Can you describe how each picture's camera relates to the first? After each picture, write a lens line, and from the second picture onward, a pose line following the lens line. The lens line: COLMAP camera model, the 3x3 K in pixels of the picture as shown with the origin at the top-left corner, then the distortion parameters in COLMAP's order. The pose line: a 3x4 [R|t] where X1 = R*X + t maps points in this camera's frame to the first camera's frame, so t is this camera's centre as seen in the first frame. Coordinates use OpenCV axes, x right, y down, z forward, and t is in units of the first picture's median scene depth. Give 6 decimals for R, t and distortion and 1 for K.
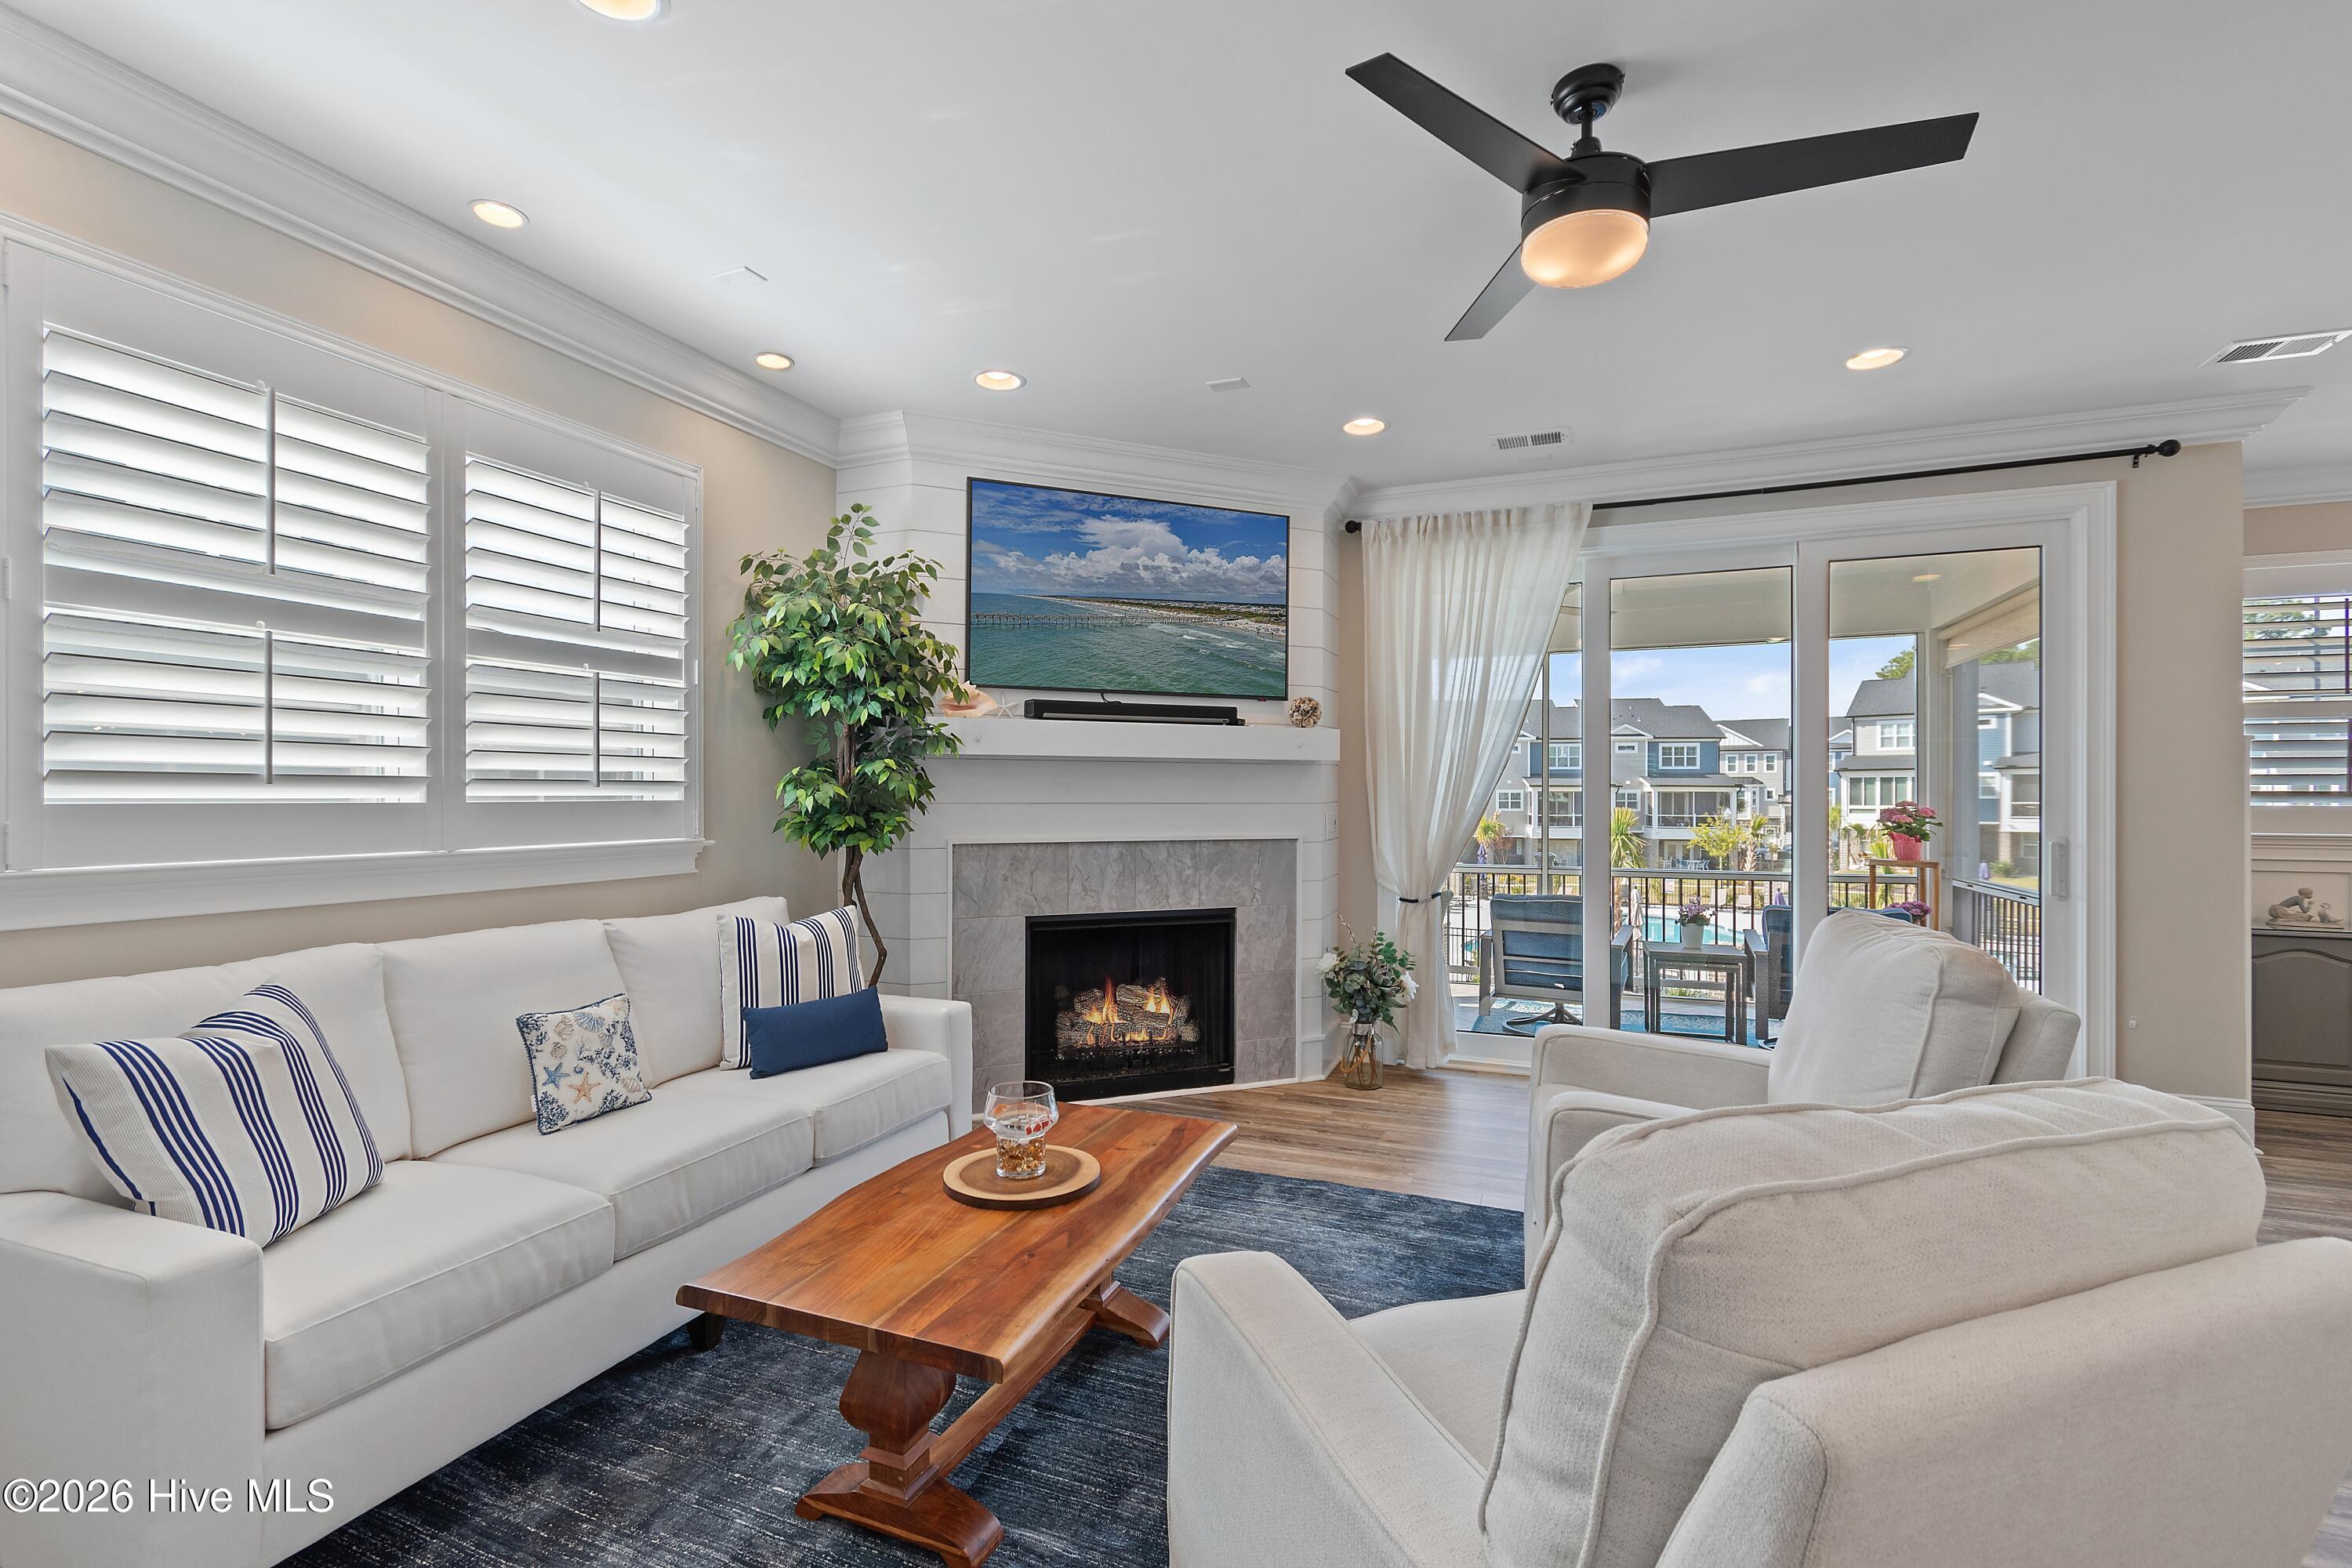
lens RADIAL K [[1034.9, 0, 1164.1], [0, 1034.9, 797.7], [0, 0, 1]] dist [0.003329, -0.002139]
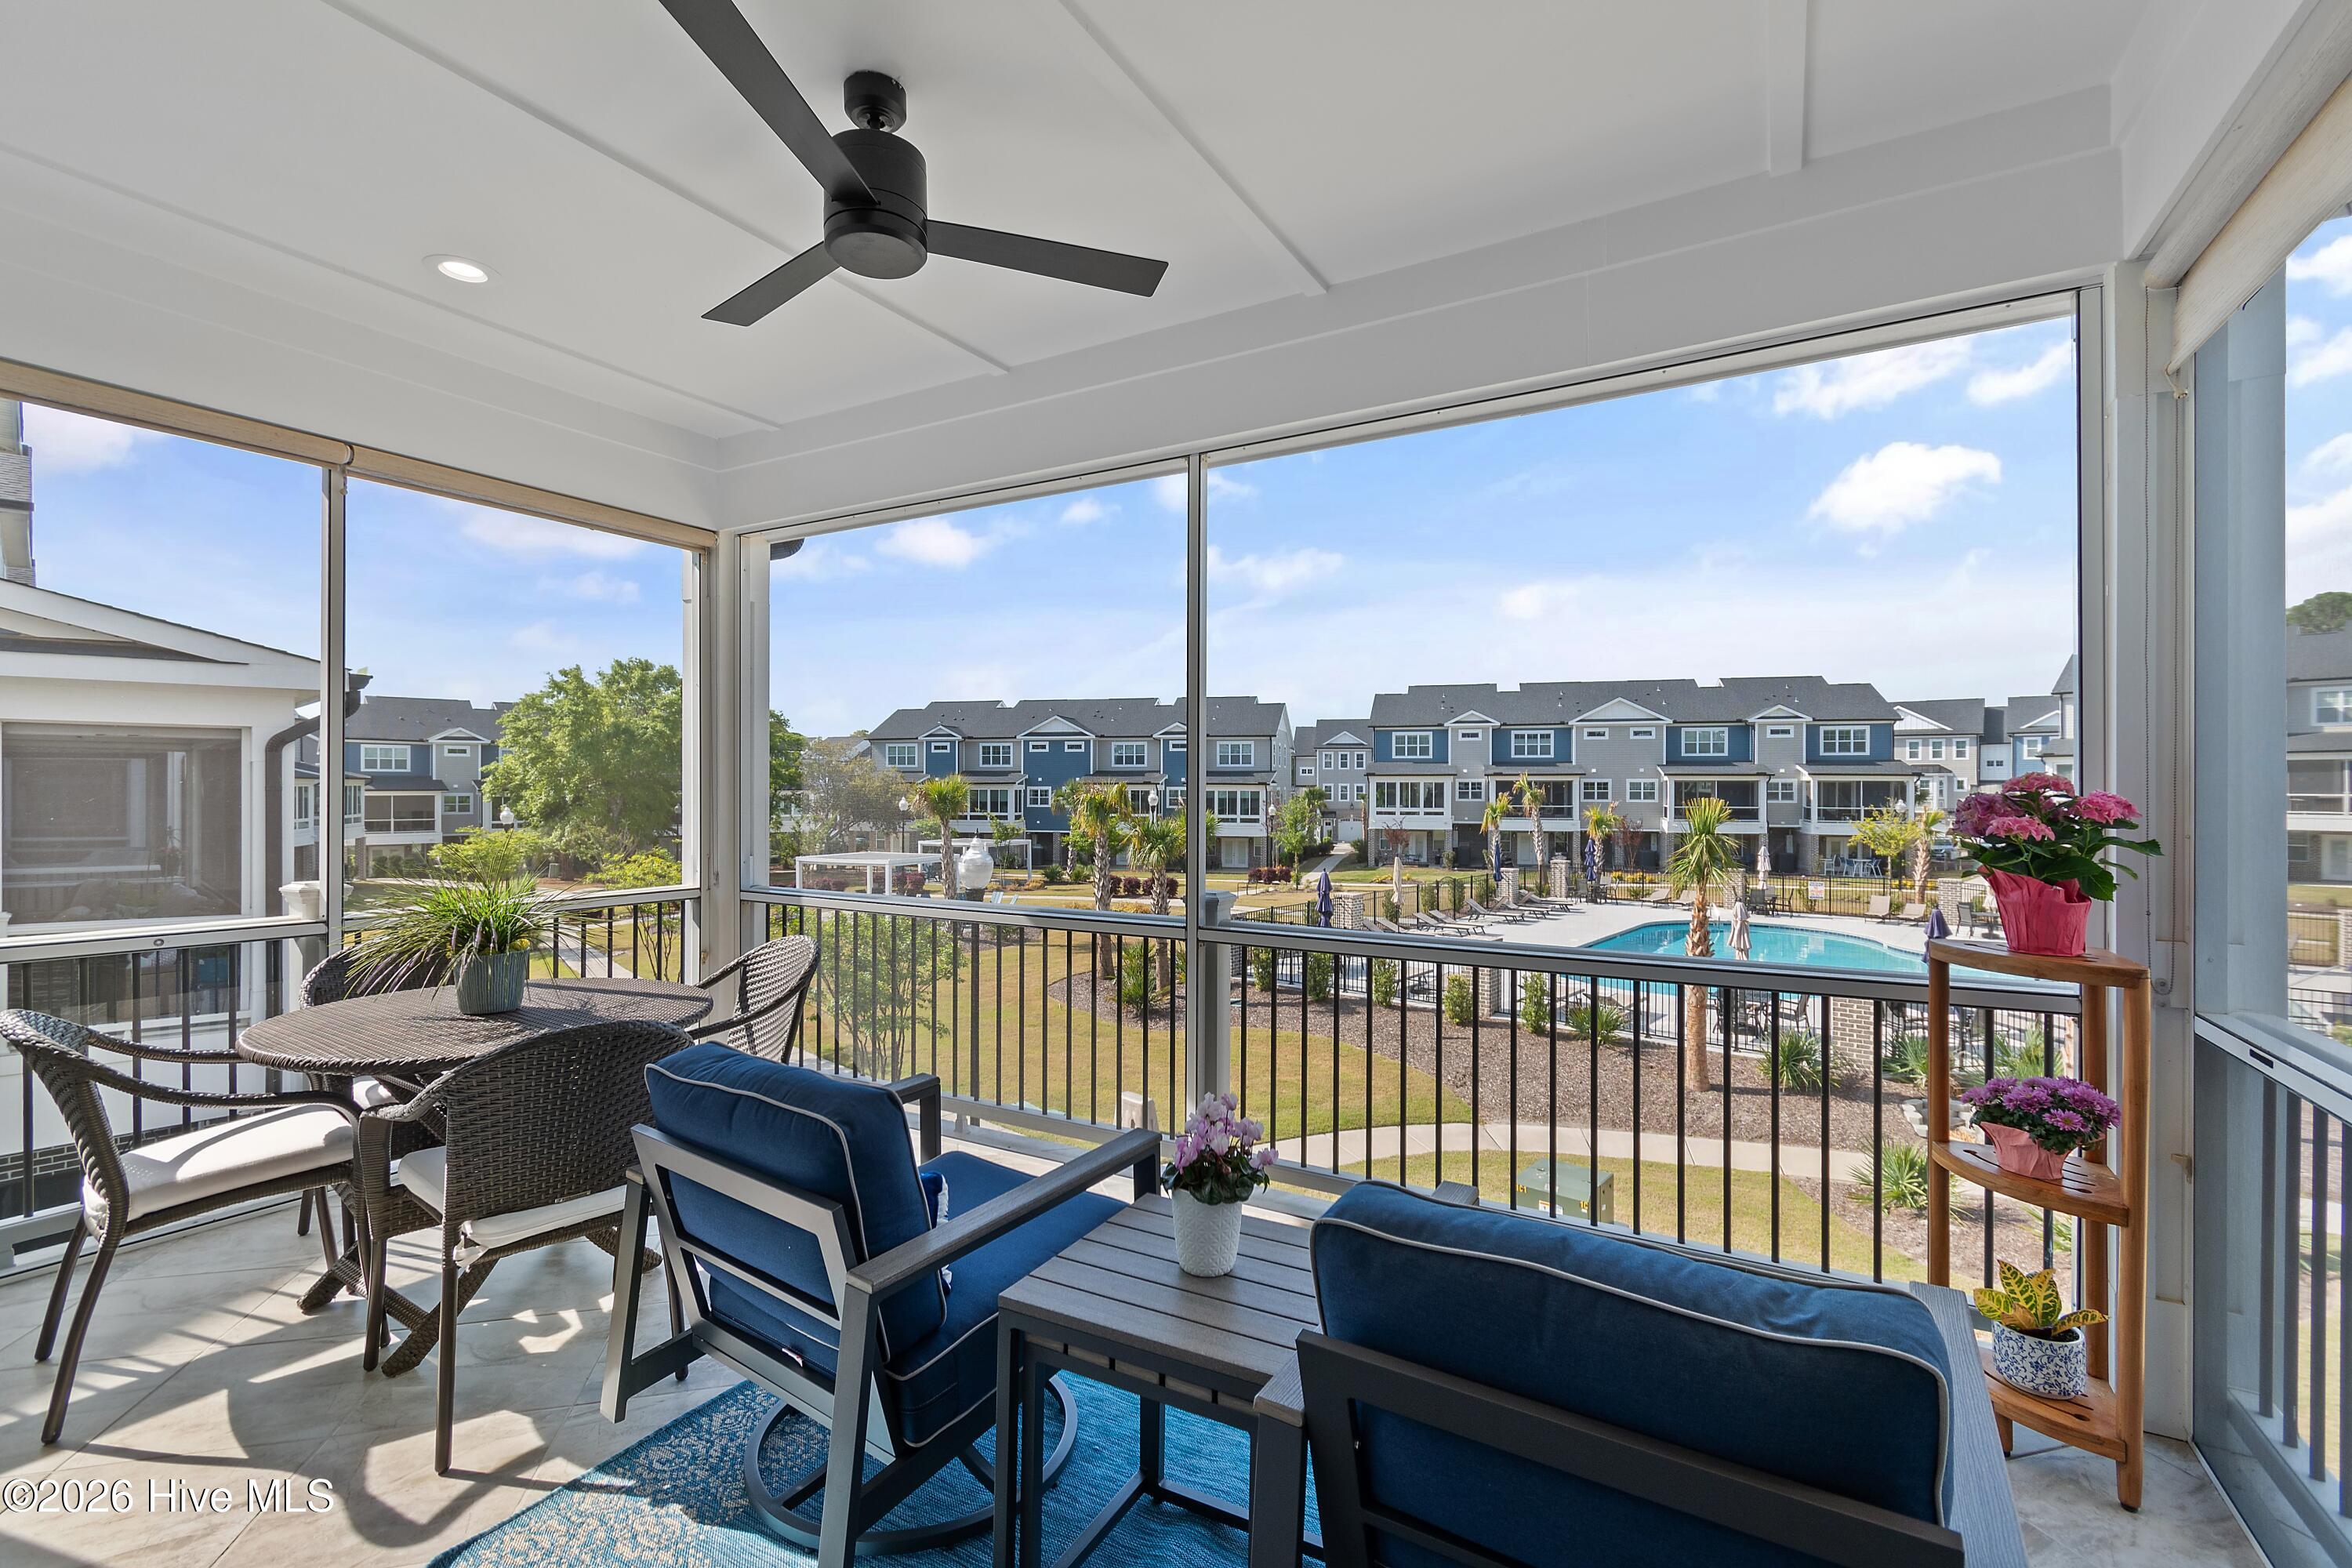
lens RADIAL K [[1034.9, 0, 1170.0], [0, 1034.9, 788.7], [0, 0, 1]] dist [0.003329, -0.002139]
pose [[0.991830, 0.001304, -0.127557, 0.711049], [-0.001248, 0.999999, 0.000523, 0.012423], [0.127557, -0.000359, 0.991831, 0.937129]]
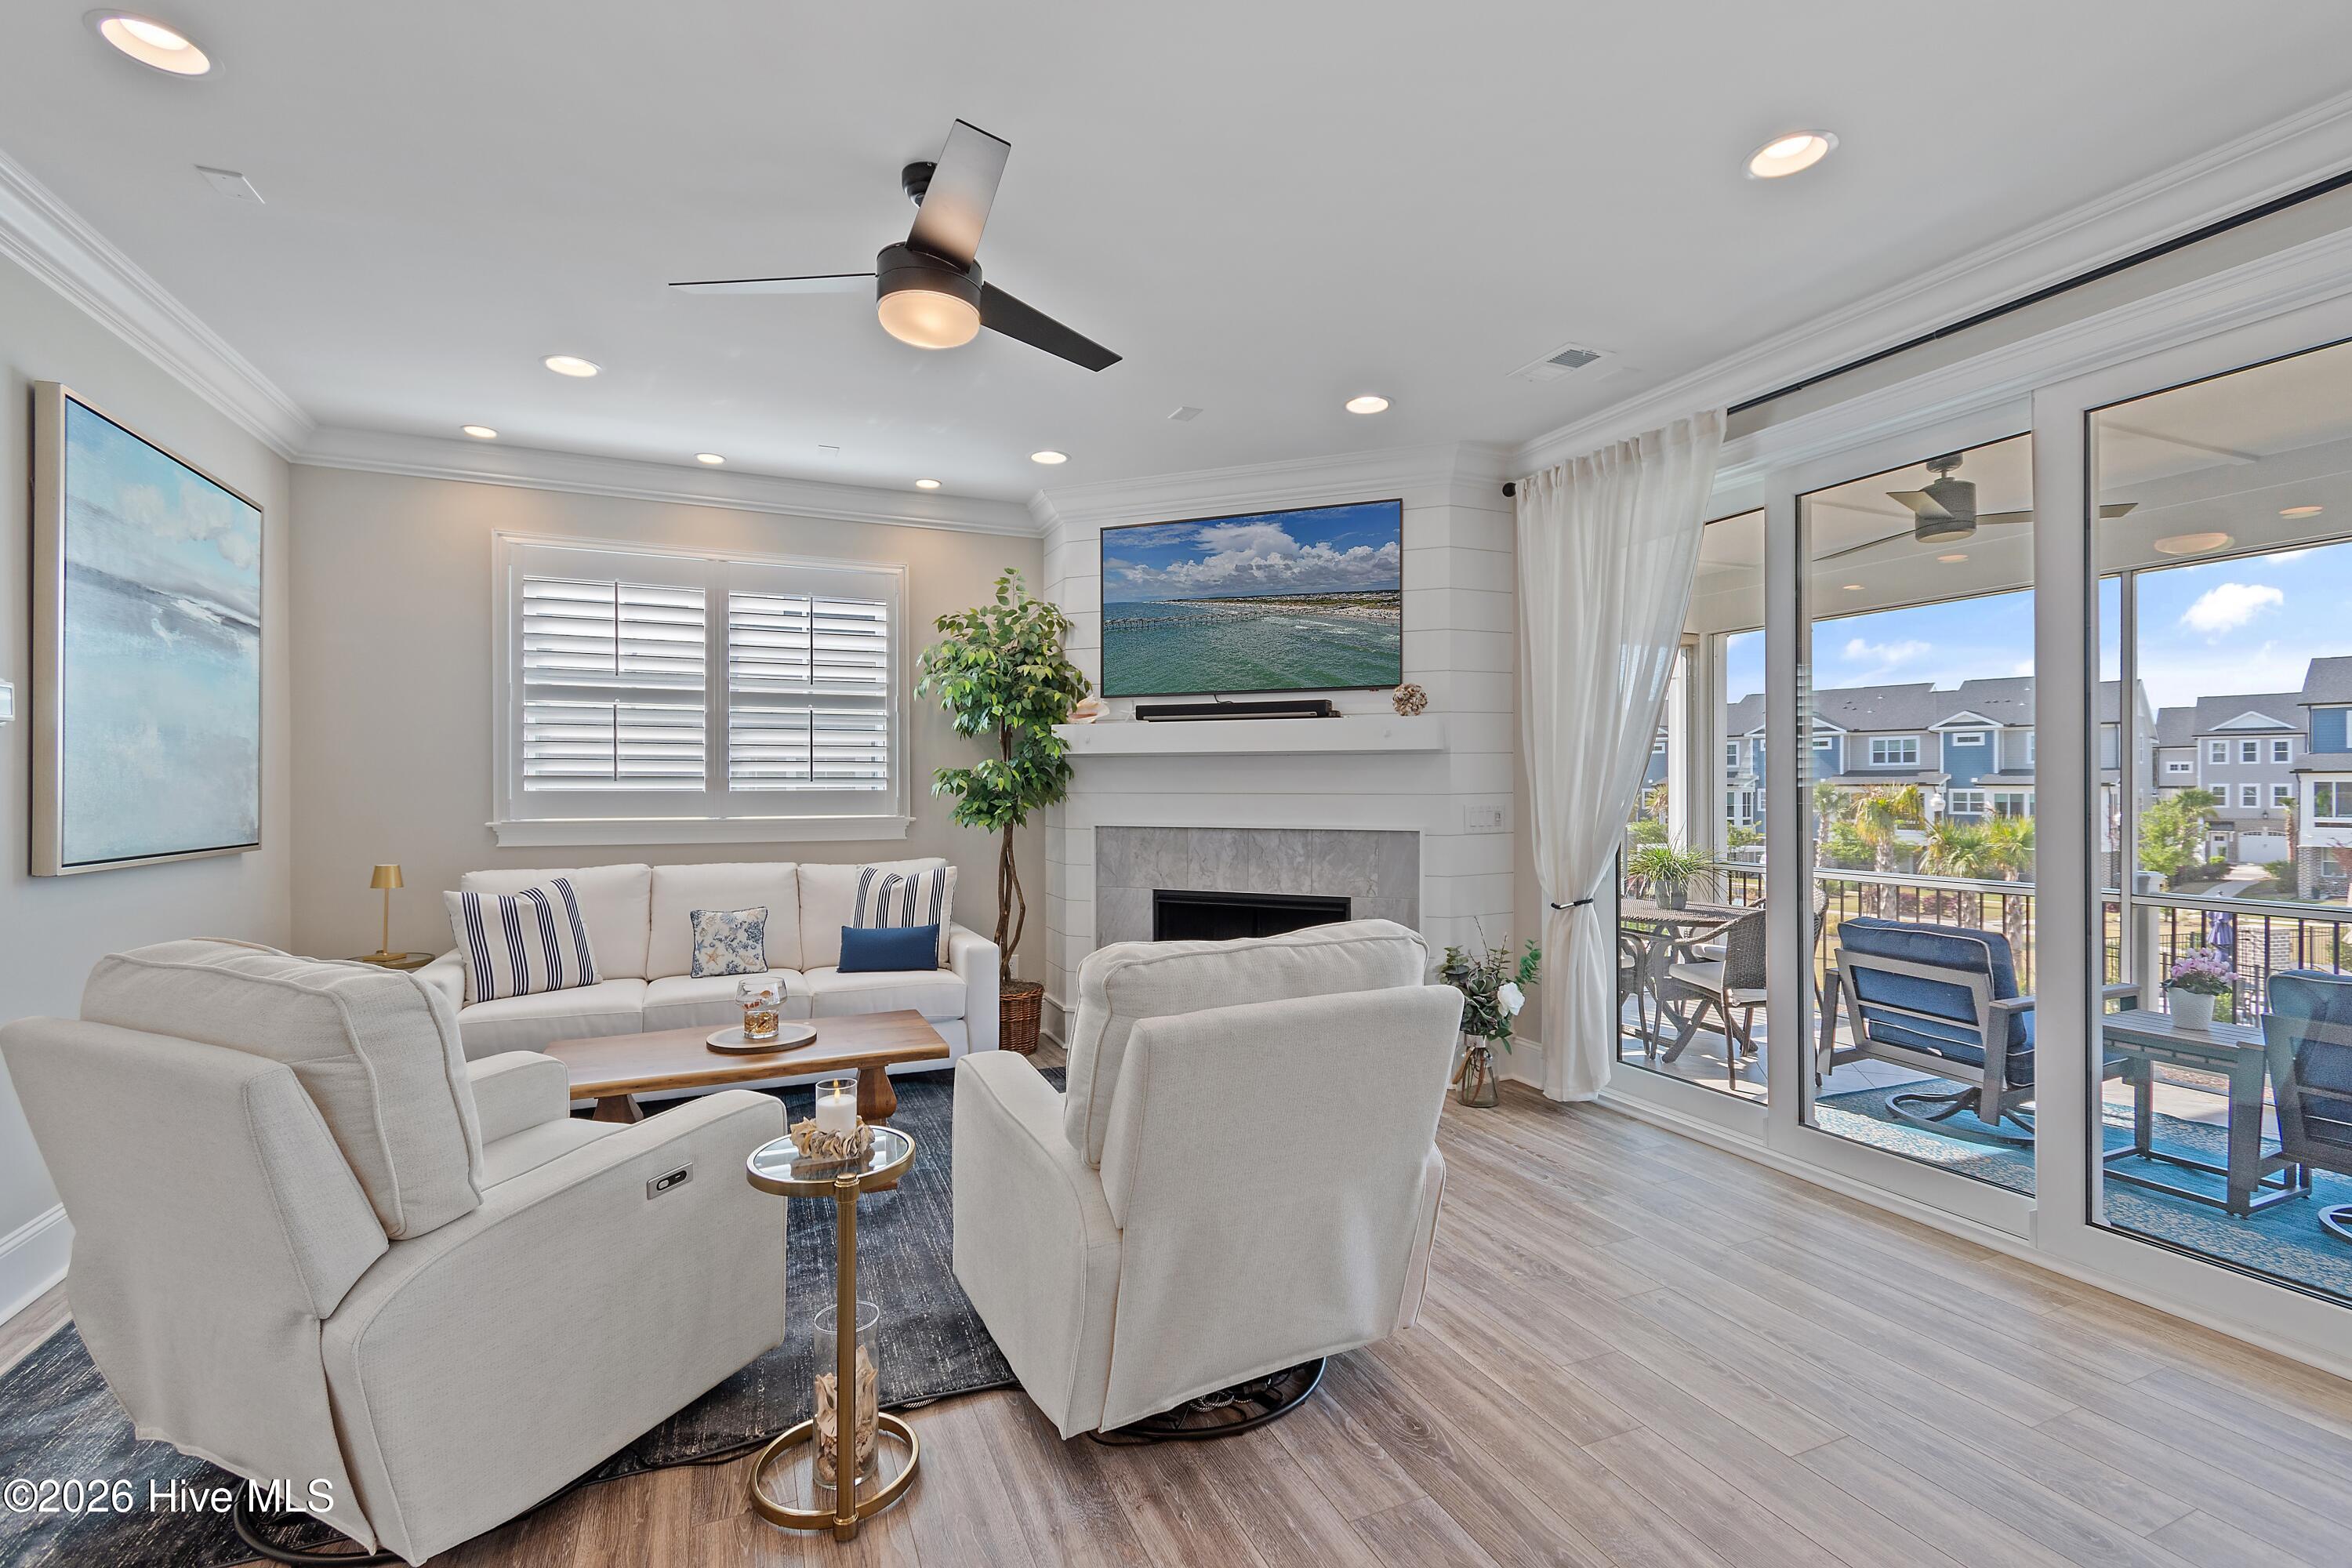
lens RADIAL K [[1034.9, 0, 1172.4], [0, 1034.9, 785.9], [0, 0, 1]] dist [0.003329, -0.002139]
pose [[0.721041, -0.001823, -0.692890, 0.662508], [-0.000364, 0.999995, -0.003009, 0.000667], [0.692892, 0.002422, 0.721037, 0.158105]]
